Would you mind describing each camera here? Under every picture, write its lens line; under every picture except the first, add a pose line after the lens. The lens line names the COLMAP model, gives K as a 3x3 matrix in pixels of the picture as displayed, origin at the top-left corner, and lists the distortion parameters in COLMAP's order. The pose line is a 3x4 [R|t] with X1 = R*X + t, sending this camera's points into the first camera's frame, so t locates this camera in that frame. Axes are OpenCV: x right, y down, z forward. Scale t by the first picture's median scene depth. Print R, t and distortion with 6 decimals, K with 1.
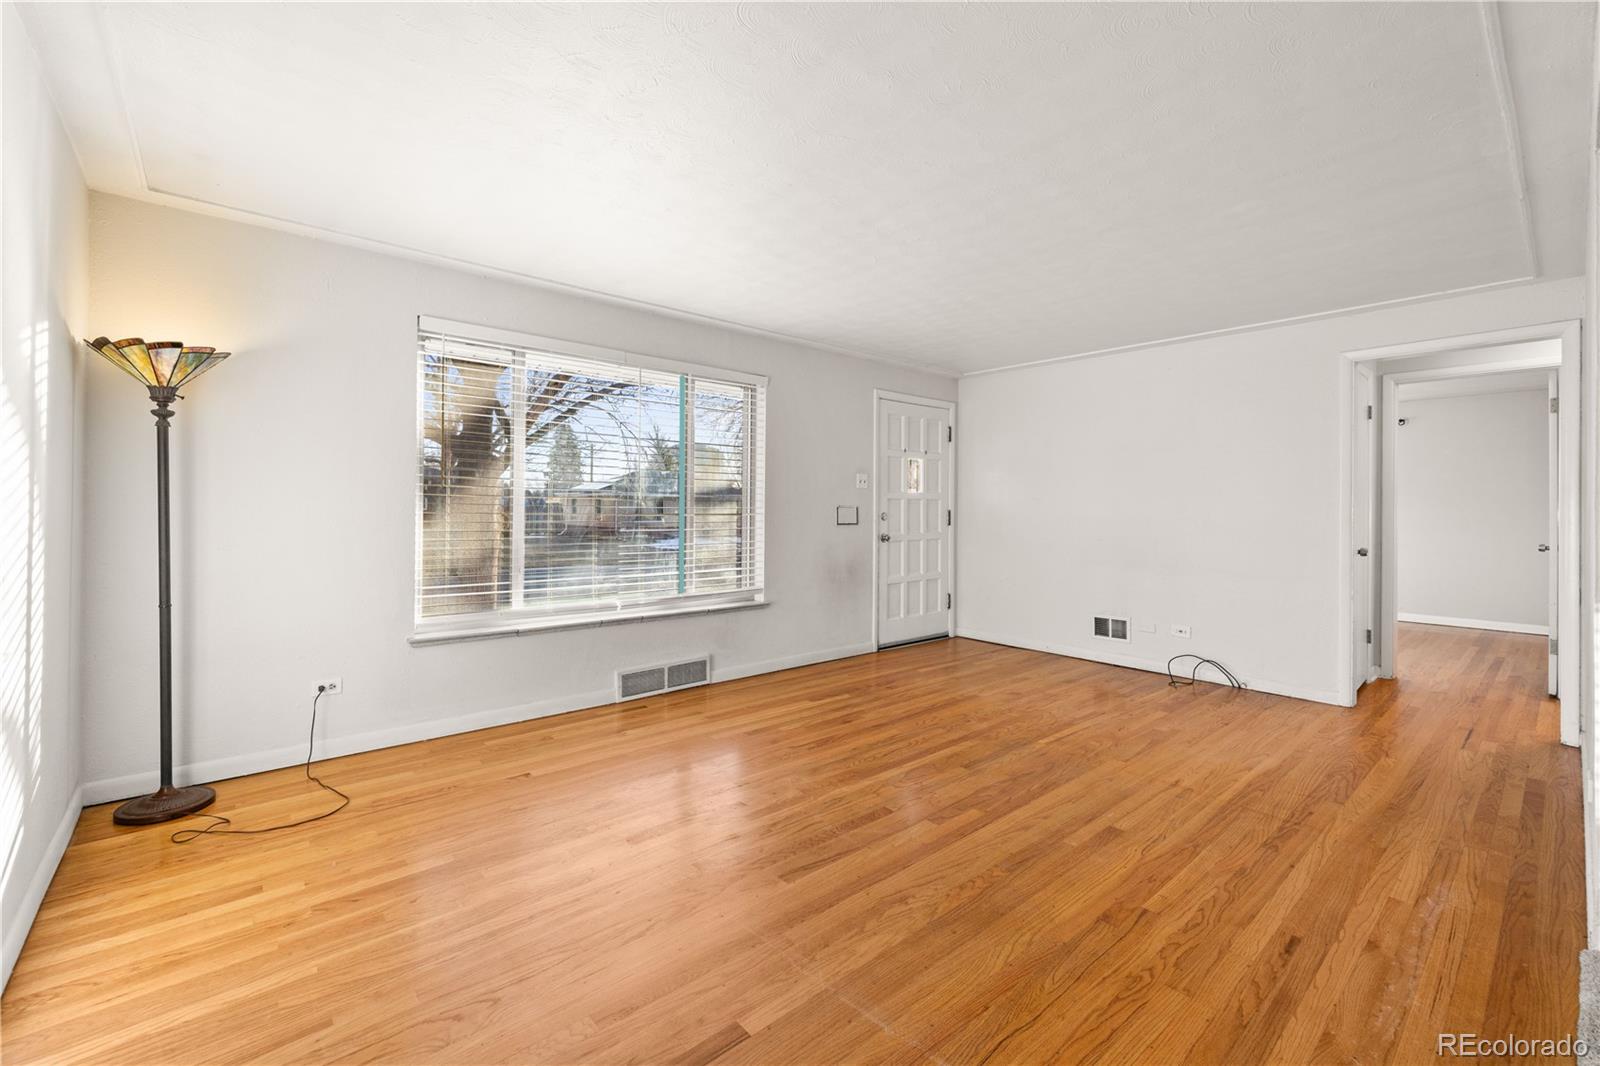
lens RADIAL K [[666.3, 0, 805.5], [0, 666.3, 518.3], [0, 0, 1]] dist [-0.001269, -0.000382]
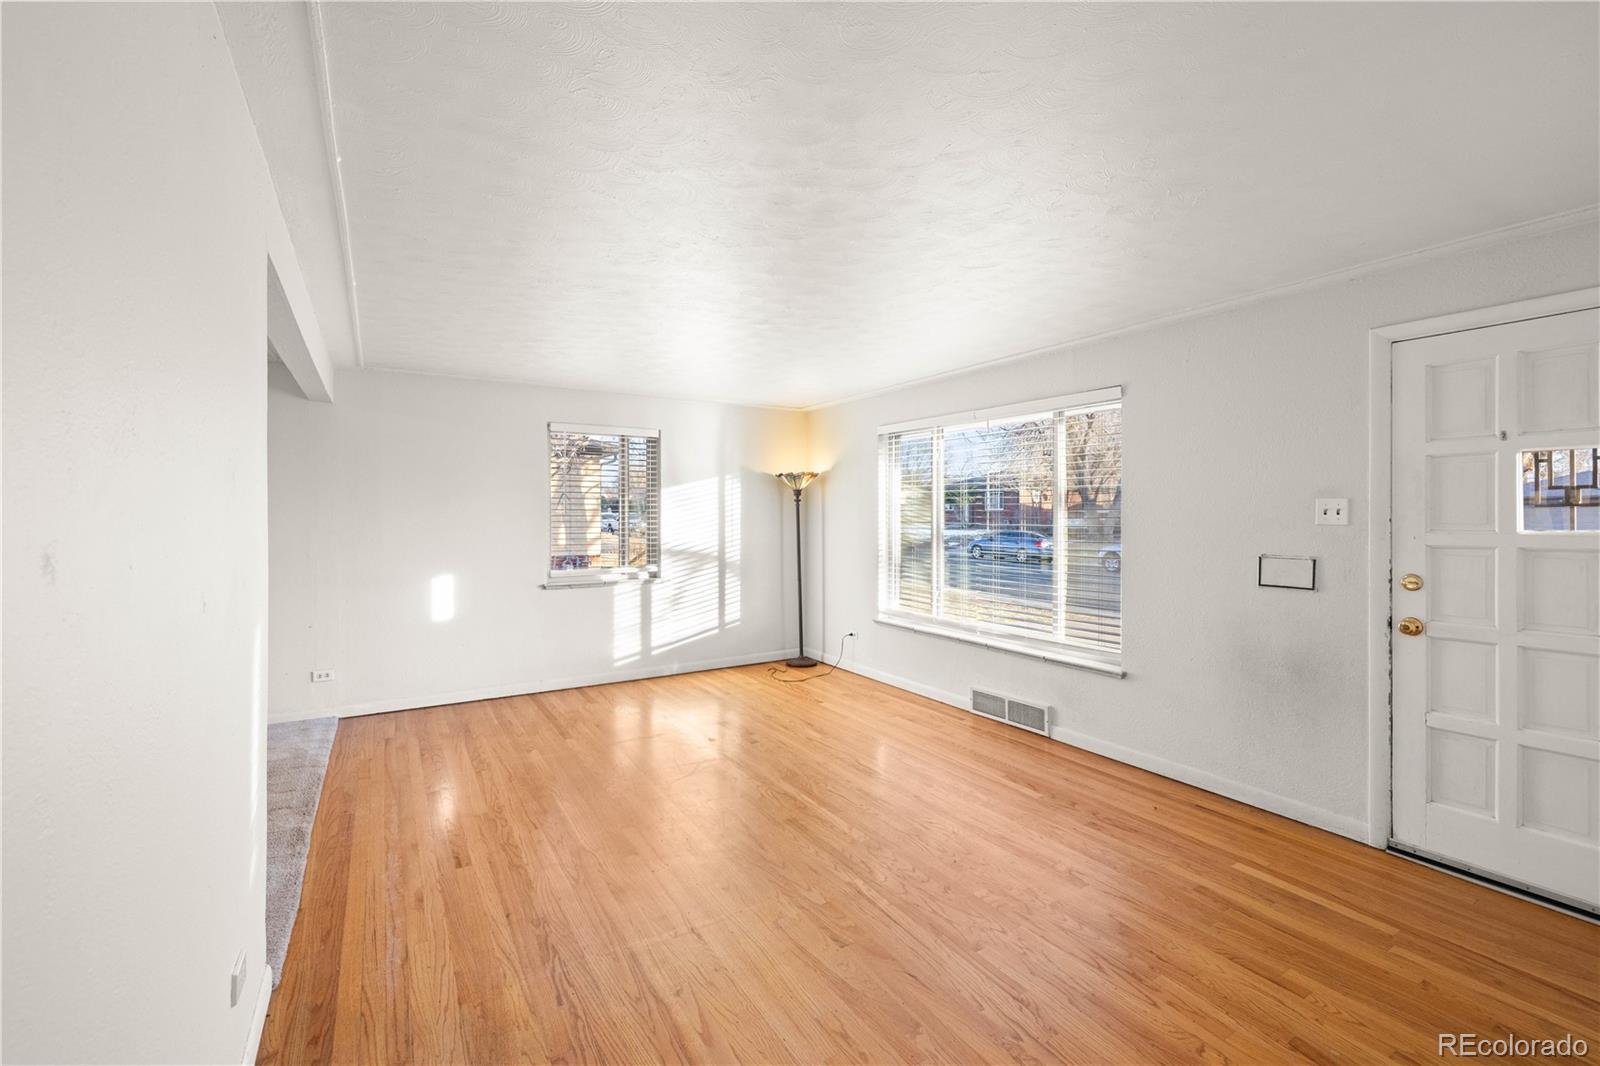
lens RADIAL K [[681.1, 0, 799.5], [0, 681.1, 517.3], [0, 0, 1]] dist [0.001984, 0.000362]
pose [[-0.163444, -0.003176, -0.986547, 1.234780], [-0.015220, 0.999884, -0.000697, -0.077453], [0.986435, 0.014901, -0.163473, 1.165878]]
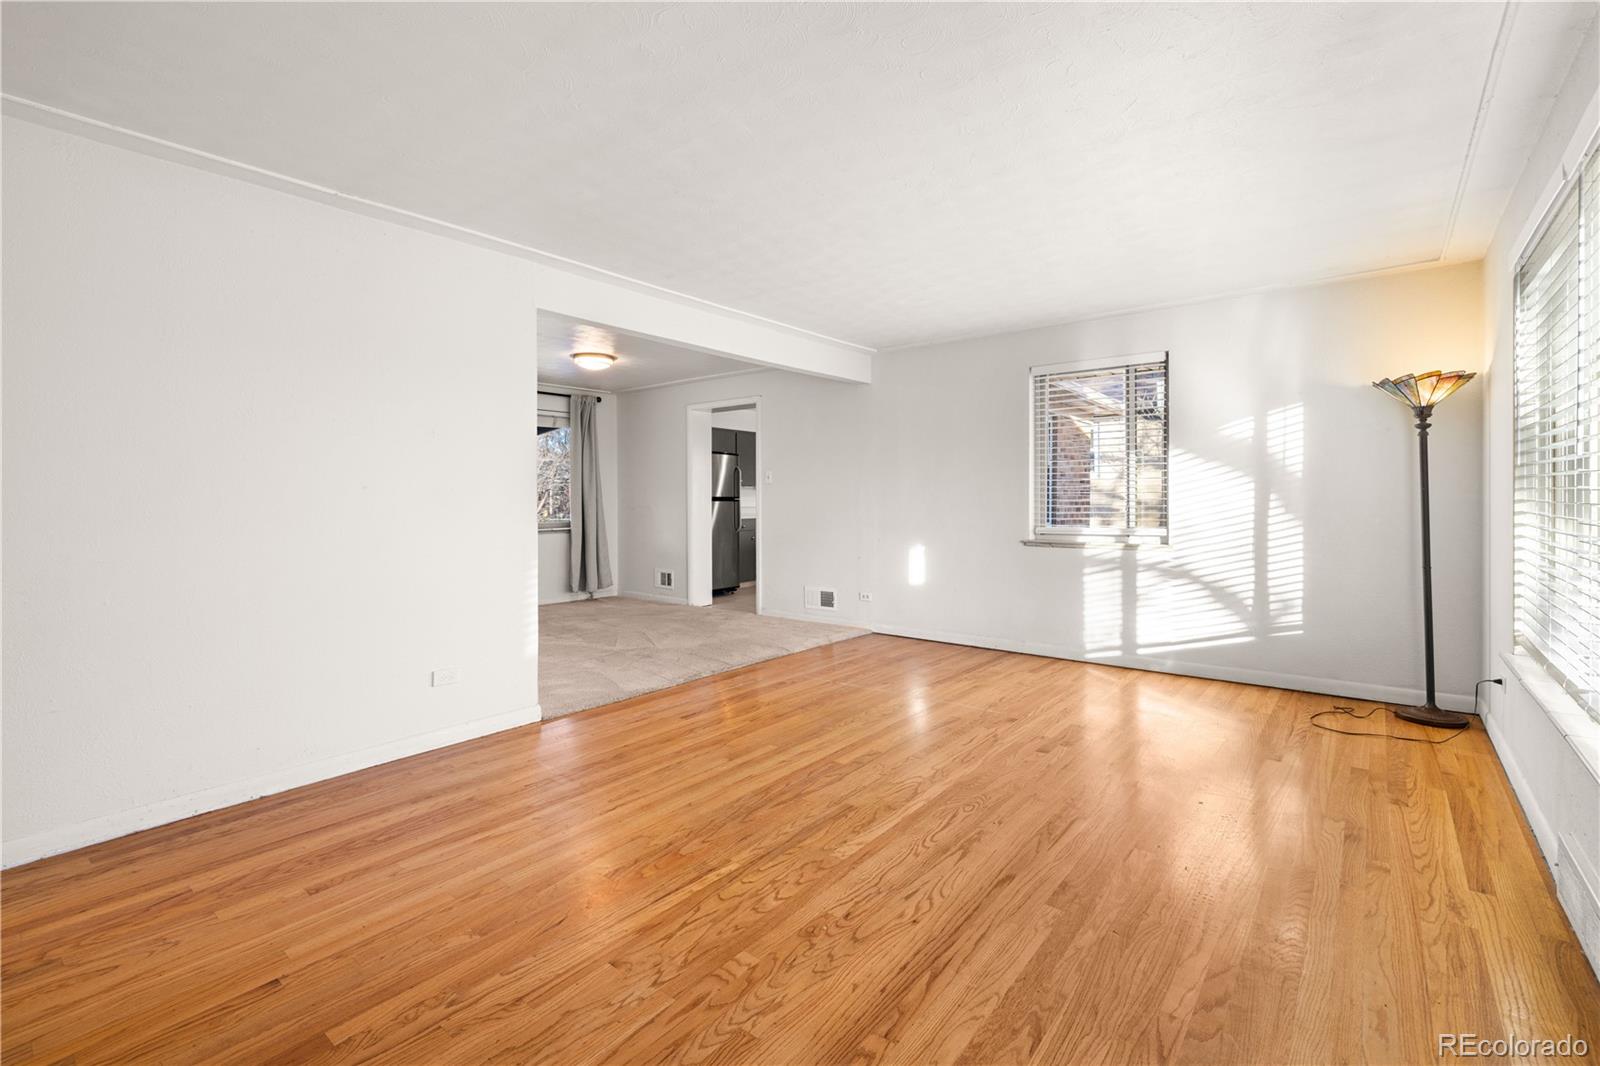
lens RADIAL K [[704.2, 0, 800.7], [0, 704.2, 498.6], [0, 0, 1]] dist [0.001939, 0.000133]
pose [[-0.985242, -0.002520, -0.171147, 0.449062], [-0.004907, 0.999896, 0.013526, -0.018994], [0.171095, 0.014166, -0.985153, 1.829088]]
